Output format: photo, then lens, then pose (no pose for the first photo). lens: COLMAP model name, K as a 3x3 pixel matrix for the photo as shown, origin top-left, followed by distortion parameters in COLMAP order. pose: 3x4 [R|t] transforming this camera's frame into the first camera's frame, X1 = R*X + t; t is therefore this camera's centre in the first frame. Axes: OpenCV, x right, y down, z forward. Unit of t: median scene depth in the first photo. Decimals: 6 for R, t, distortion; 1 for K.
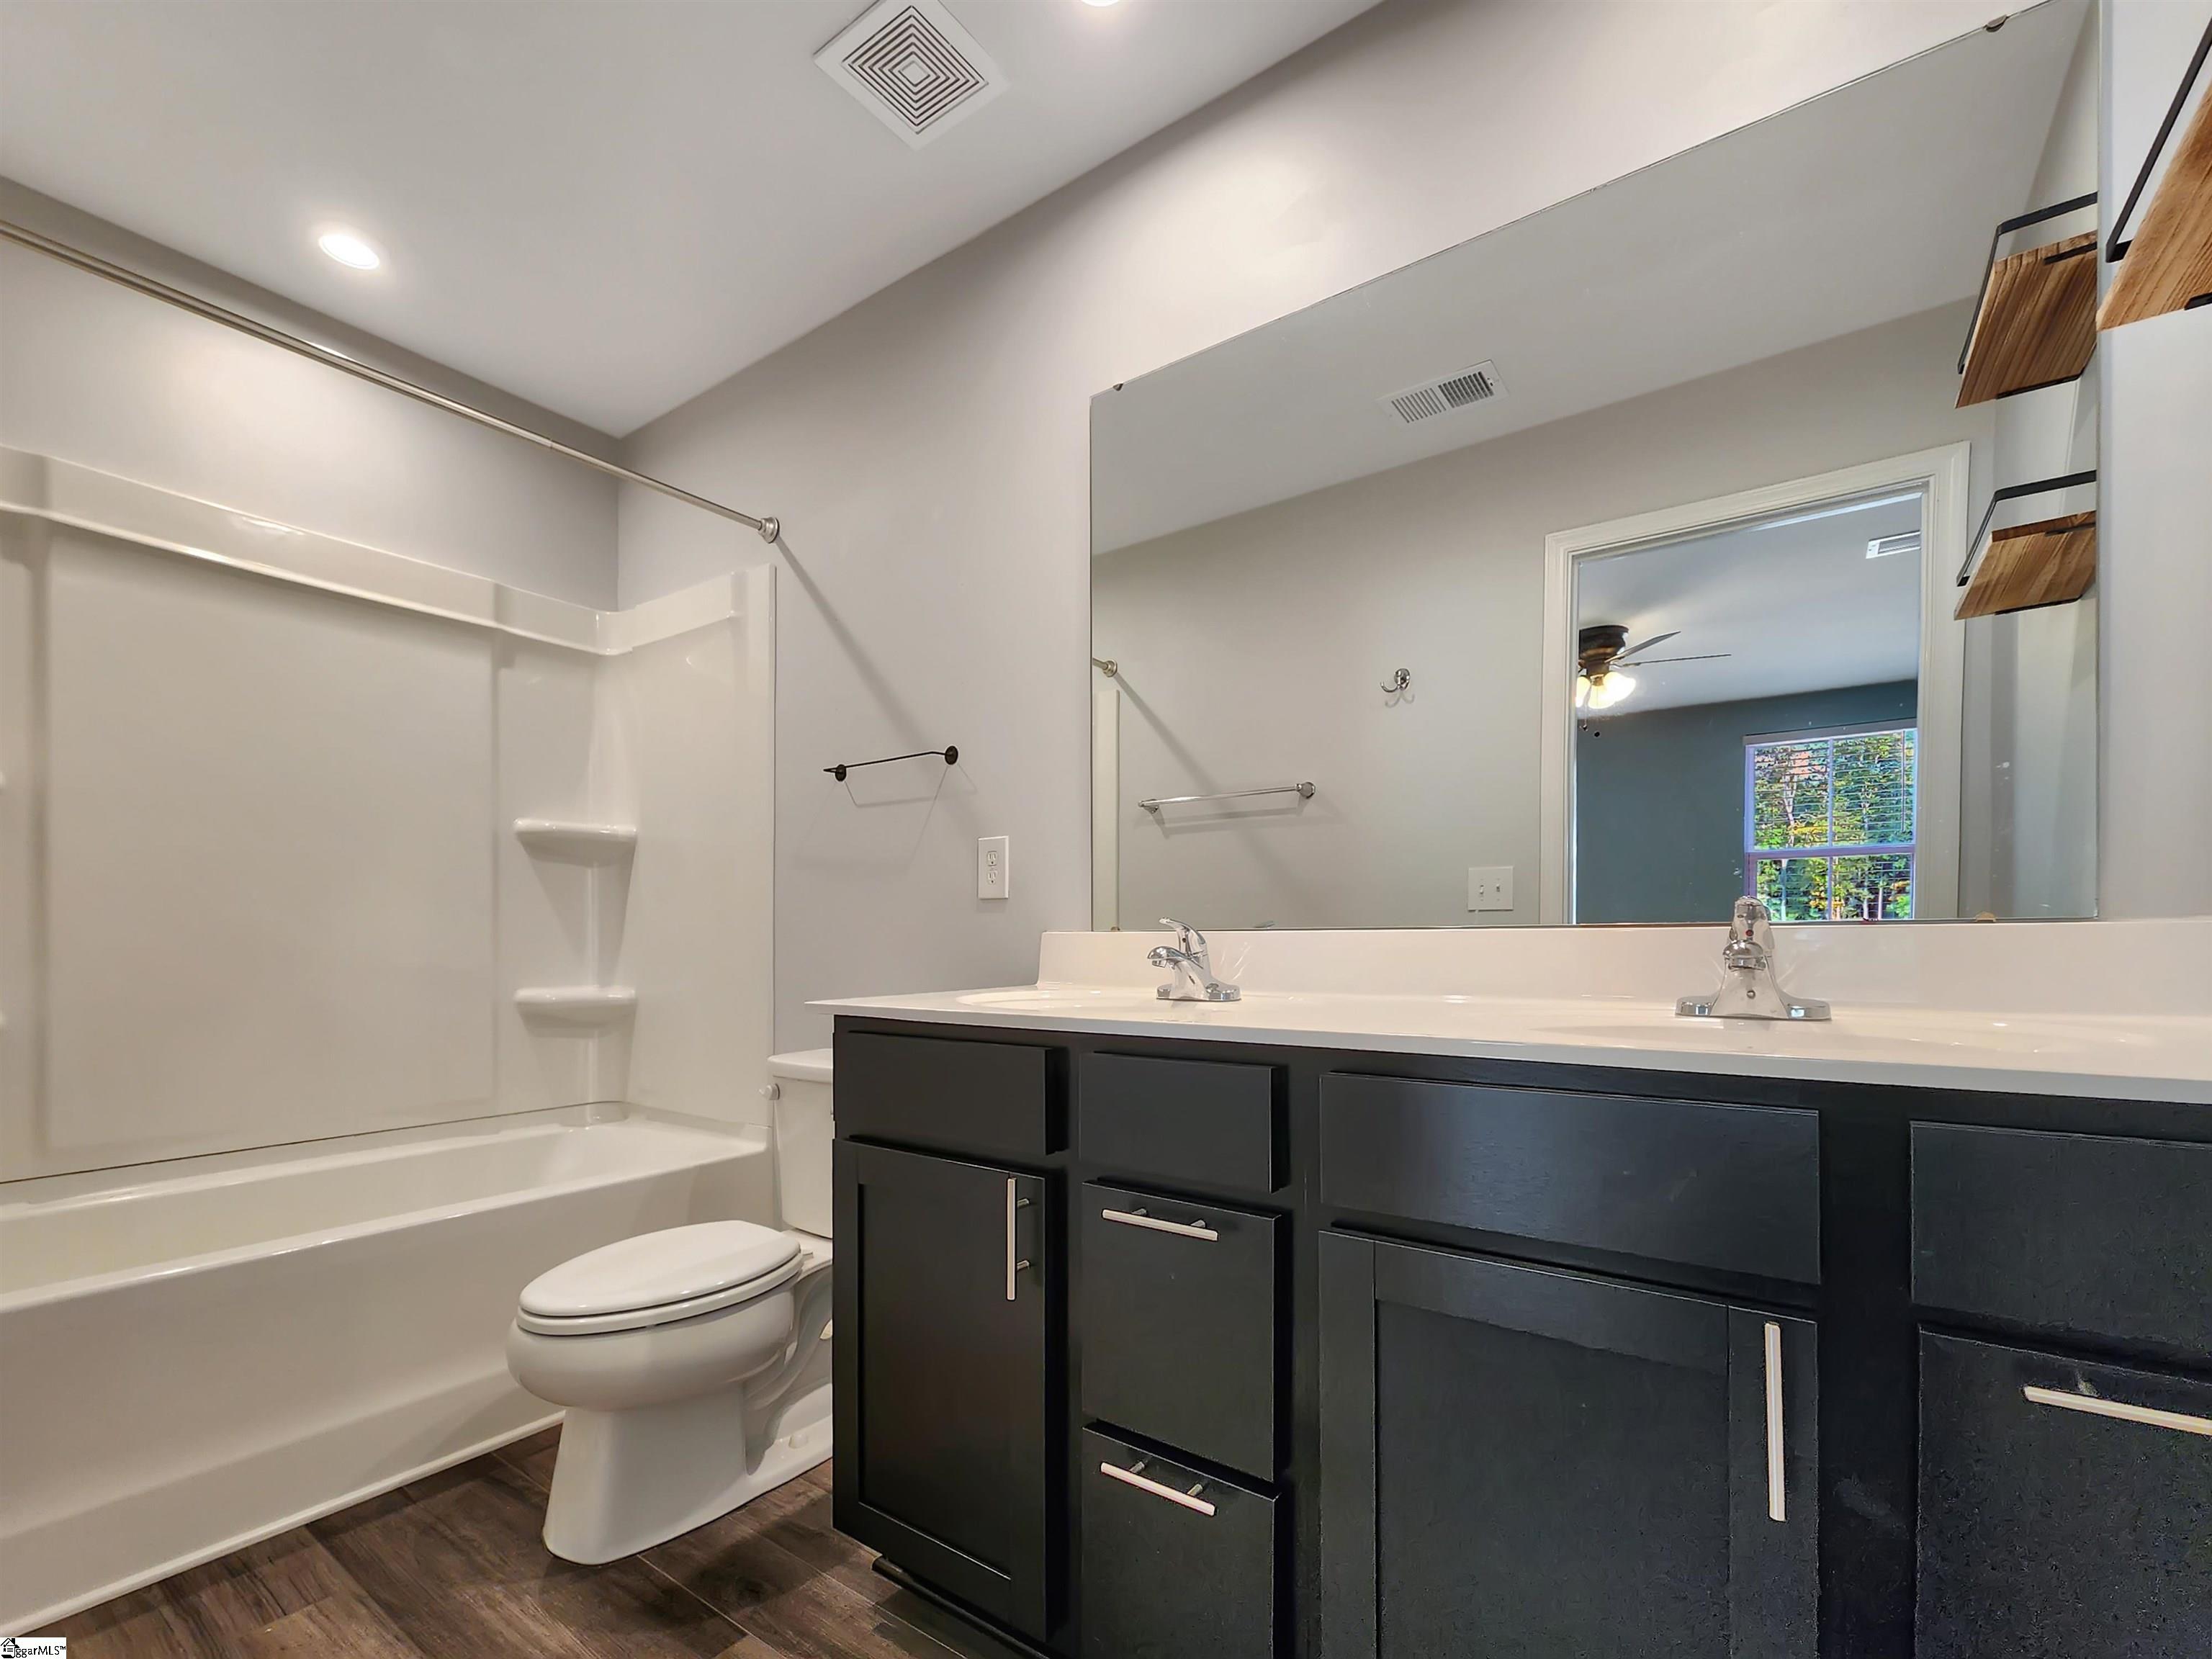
lens RADIAL K [[925.2, 0, 1103.0], [0, 925.2, 933.6], [0, 0, 1]] dist [0.062781, -0.024179]
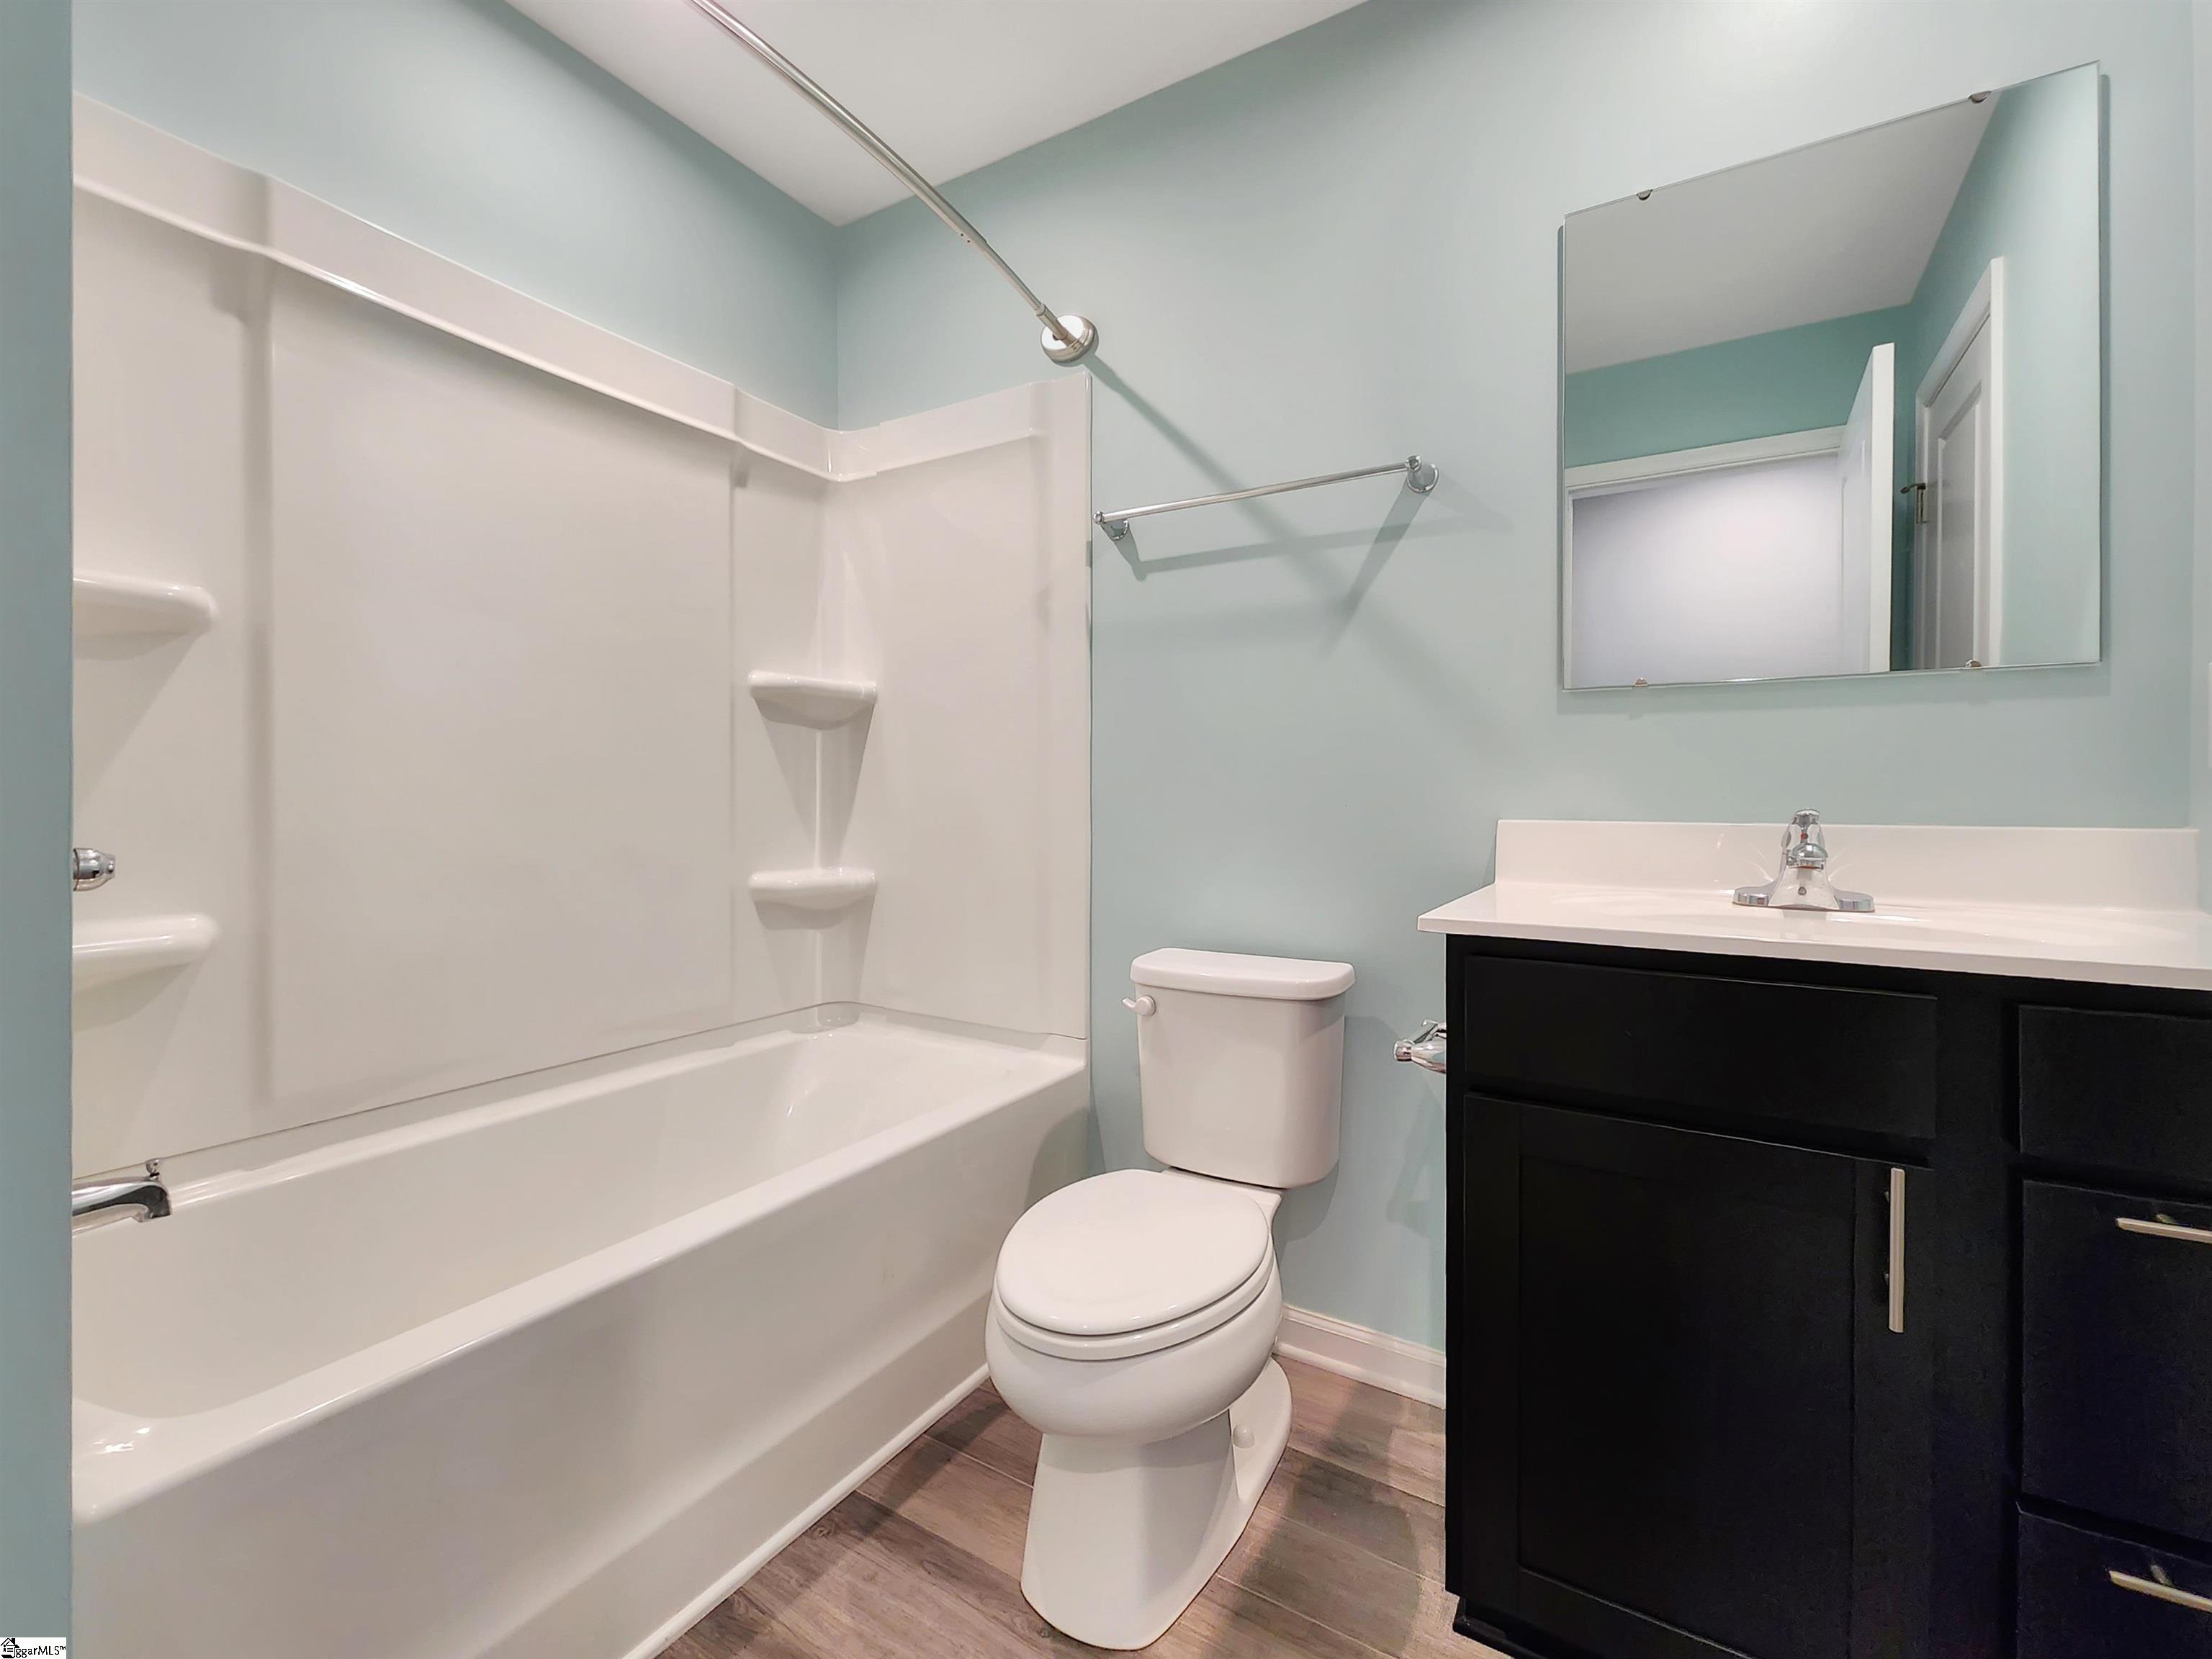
lens RADIAL K [[929.9, 0, 1106.0], [0, 929.9, 829.5], [0, 0, 1]] dist [-0.000095, 0.000002]
pose [[0.994236, 0.020032, 0.105322, -0.384532], [-0.022336, 0.999535, 0.020738, -0.003959], [-0.104858, -0.022971, 0.994222, 0.137982]]
